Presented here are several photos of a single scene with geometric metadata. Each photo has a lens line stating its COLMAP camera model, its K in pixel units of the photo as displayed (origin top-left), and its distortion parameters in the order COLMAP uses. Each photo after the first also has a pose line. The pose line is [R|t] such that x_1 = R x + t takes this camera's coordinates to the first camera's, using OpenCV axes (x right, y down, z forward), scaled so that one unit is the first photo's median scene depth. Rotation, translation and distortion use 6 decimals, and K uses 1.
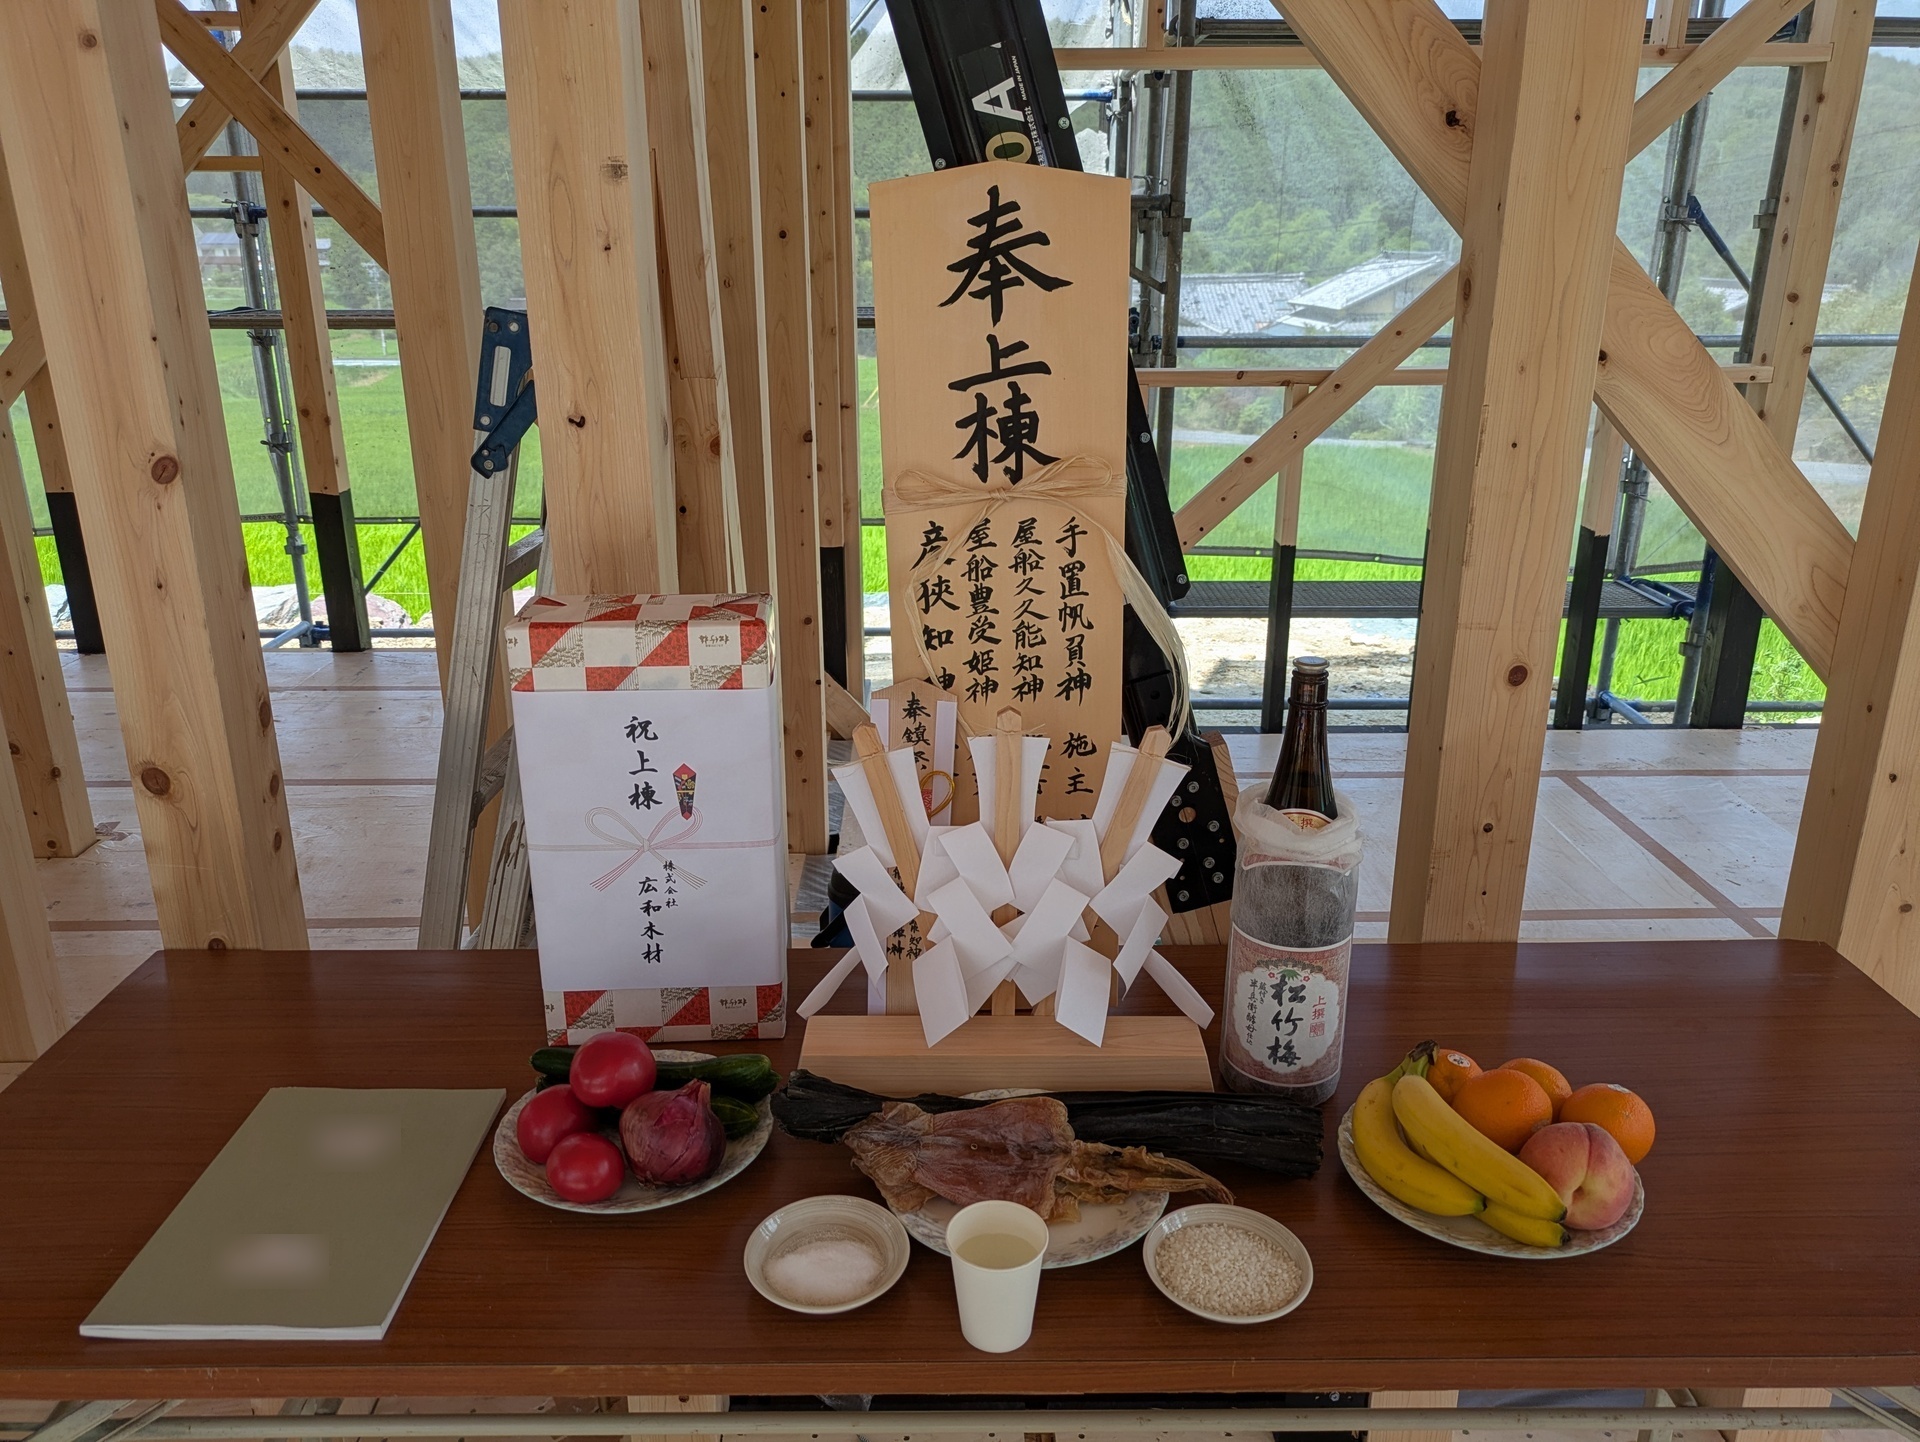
lens RADIAL K [[1392.7, 0, 960.0], [0, 1392.7, 721.0], [0, 0, 1]] dist [0.003660, 0.002374]
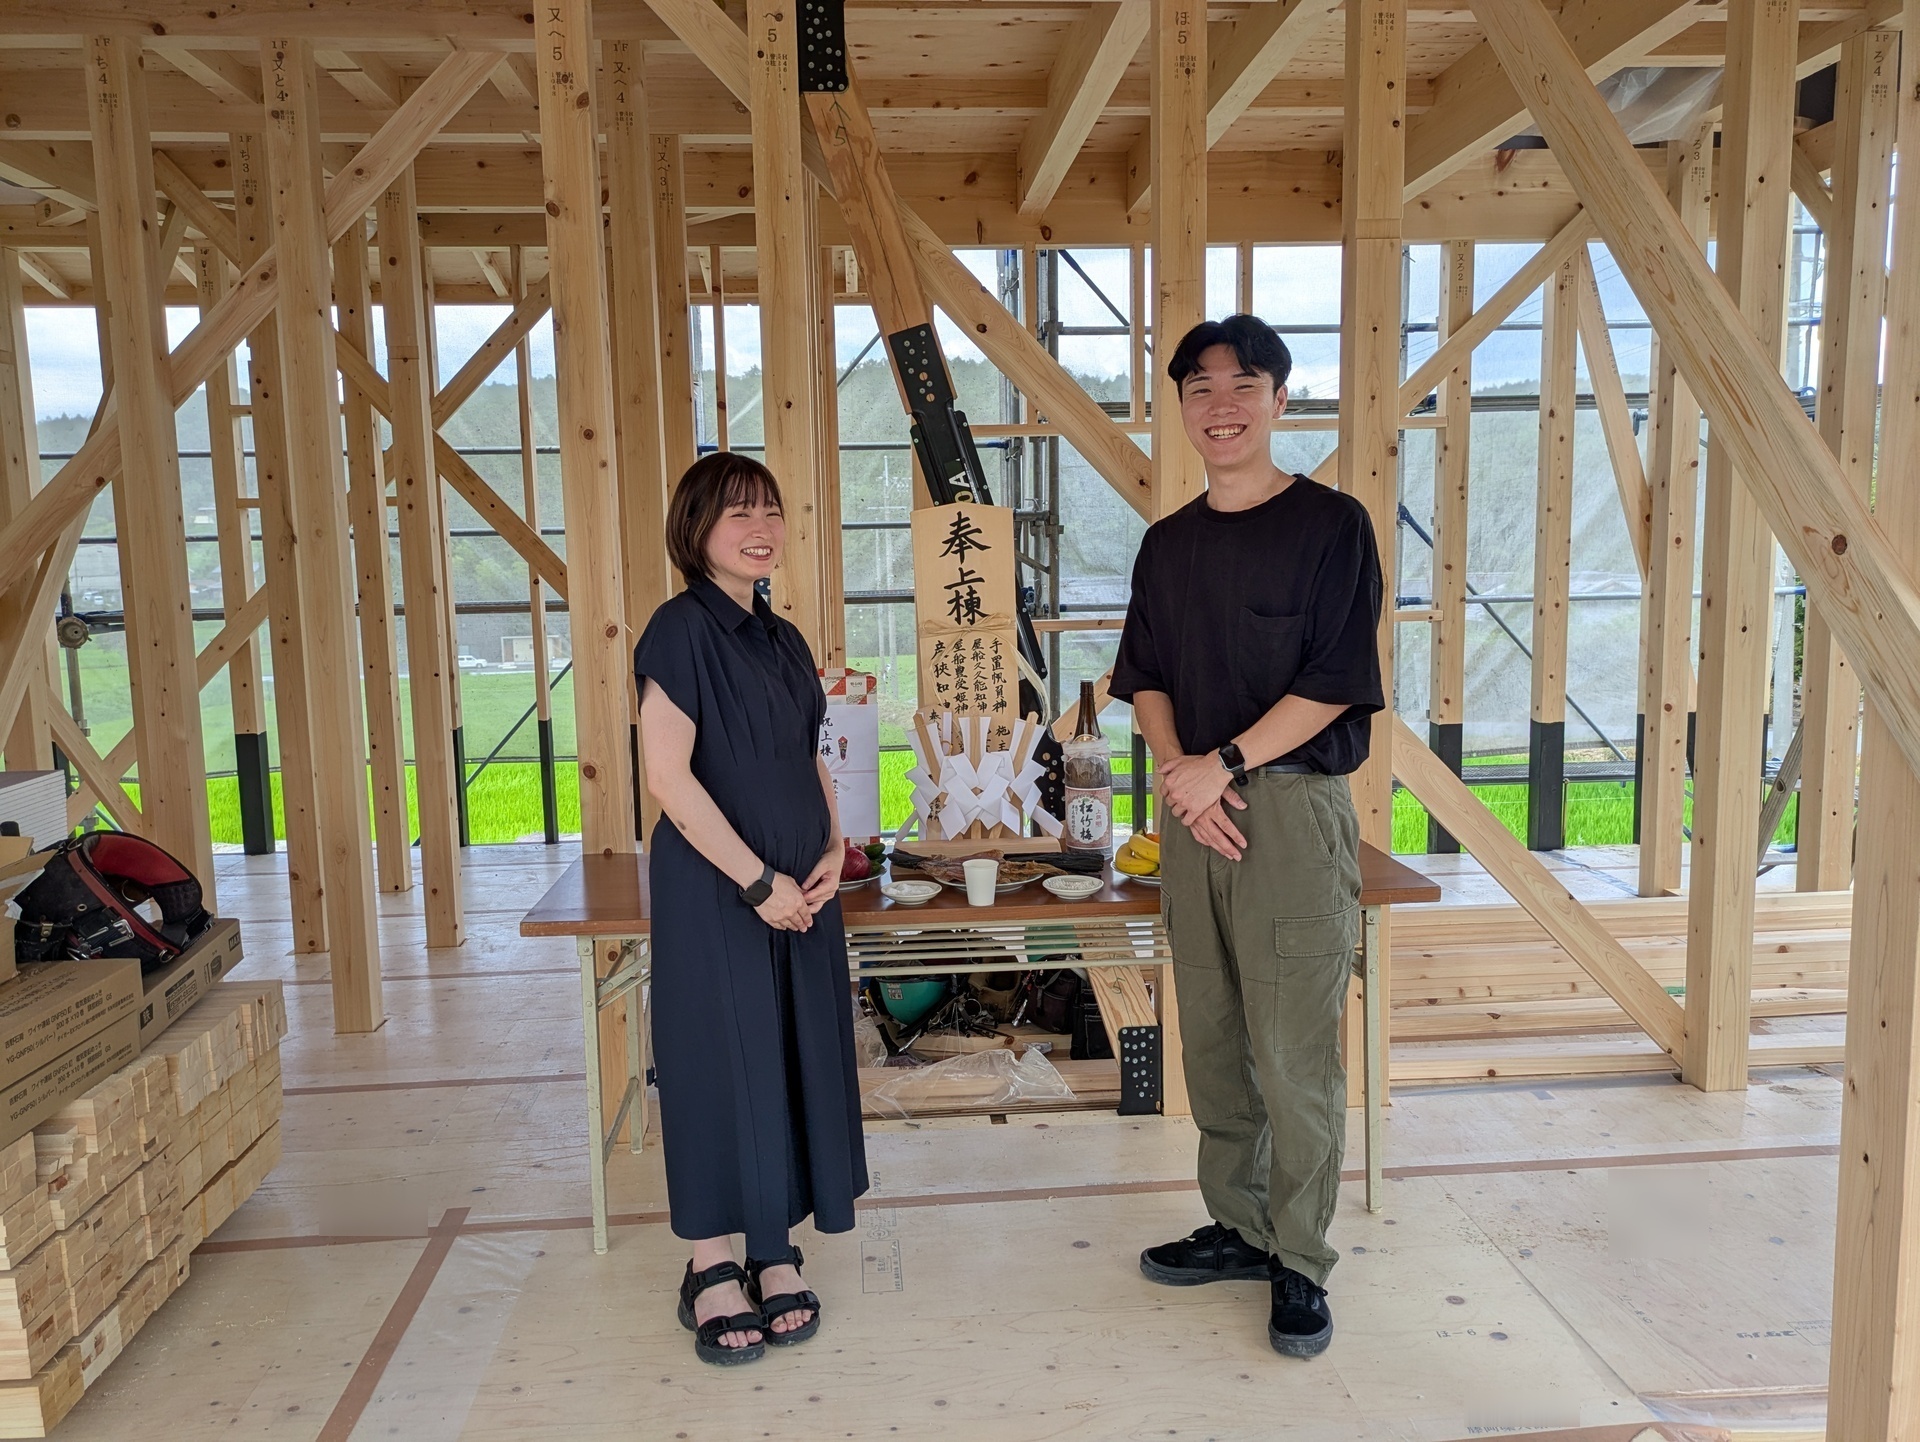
lens RADIAL K [[1400.7, 0, 960.0], [0, 1400.7, 721.0], [0, 0, 1]] dist [-0.002150, -0.000987]
pose [[0.997845, -0.026868, 0.059863, -0.134453], [0.038881, 0.977017, -0.209584, 0.513514], [-0.052857, 0.211459, 0.975957, -1.381956]]
